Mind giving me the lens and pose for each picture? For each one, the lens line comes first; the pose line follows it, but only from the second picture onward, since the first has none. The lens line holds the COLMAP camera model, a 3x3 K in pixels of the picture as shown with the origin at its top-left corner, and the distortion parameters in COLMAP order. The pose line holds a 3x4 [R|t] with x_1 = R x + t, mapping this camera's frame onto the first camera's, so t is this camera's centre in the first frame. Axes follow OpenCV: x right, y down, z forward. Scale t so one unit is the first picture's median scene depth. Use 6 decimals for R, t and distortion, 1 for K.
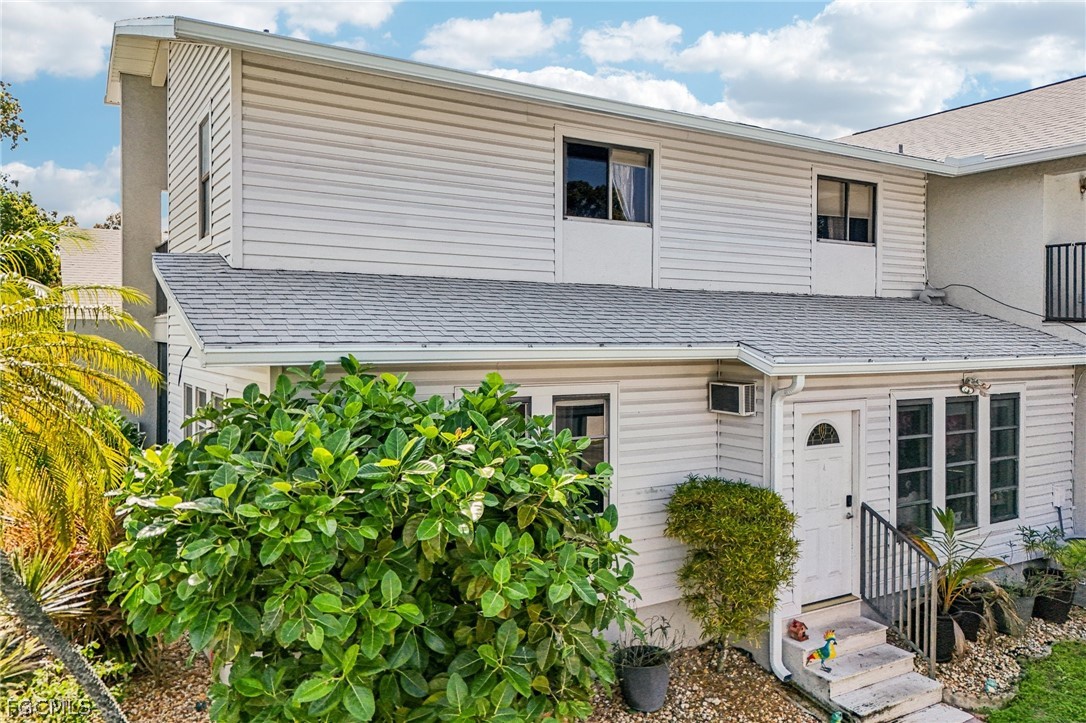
lens RADIAL K [[813.2, 0, 542.7], [0, 813.2, 353.2], [0, 0, 1]] dist [0.057807, -0.045627]
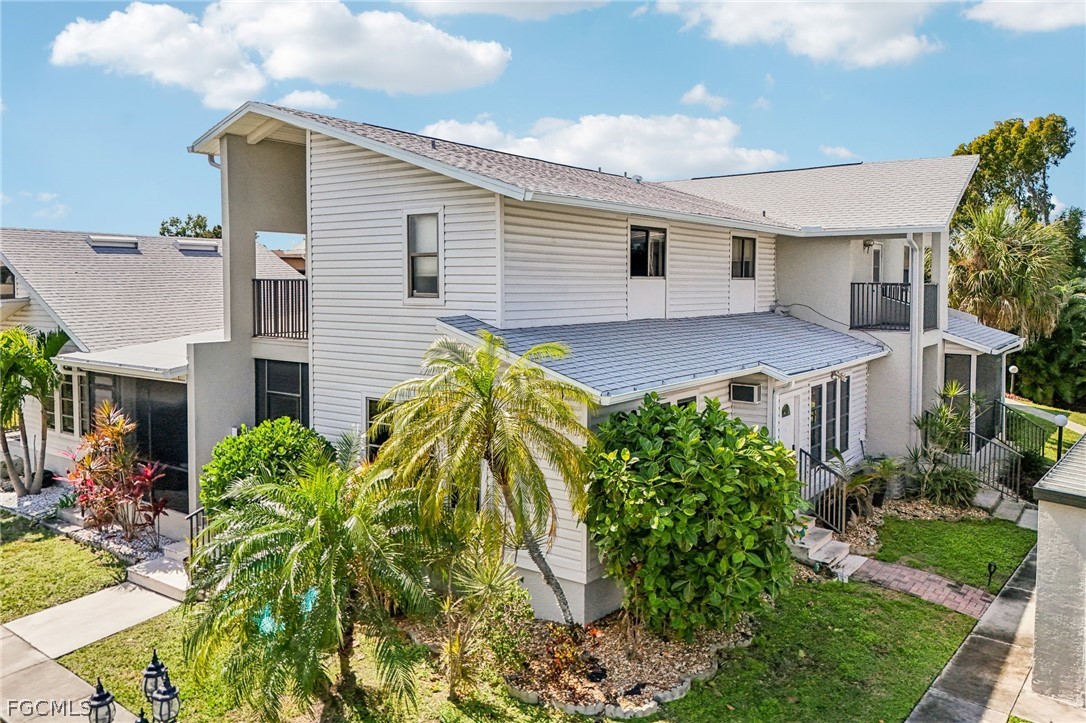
lens RADIAL K [[813.2, 0, 545.6], [0, 813.2, 335.8], [0, 0, 1]] dist [0.057807, -0.045627]
pose [[0.929060, -0.026652, 0.368968, -0.638534], [0.011873, 0.999036, 0.042267, -0.115154], [-0.369739, -0.034888, 0.928481, -0.336837]]
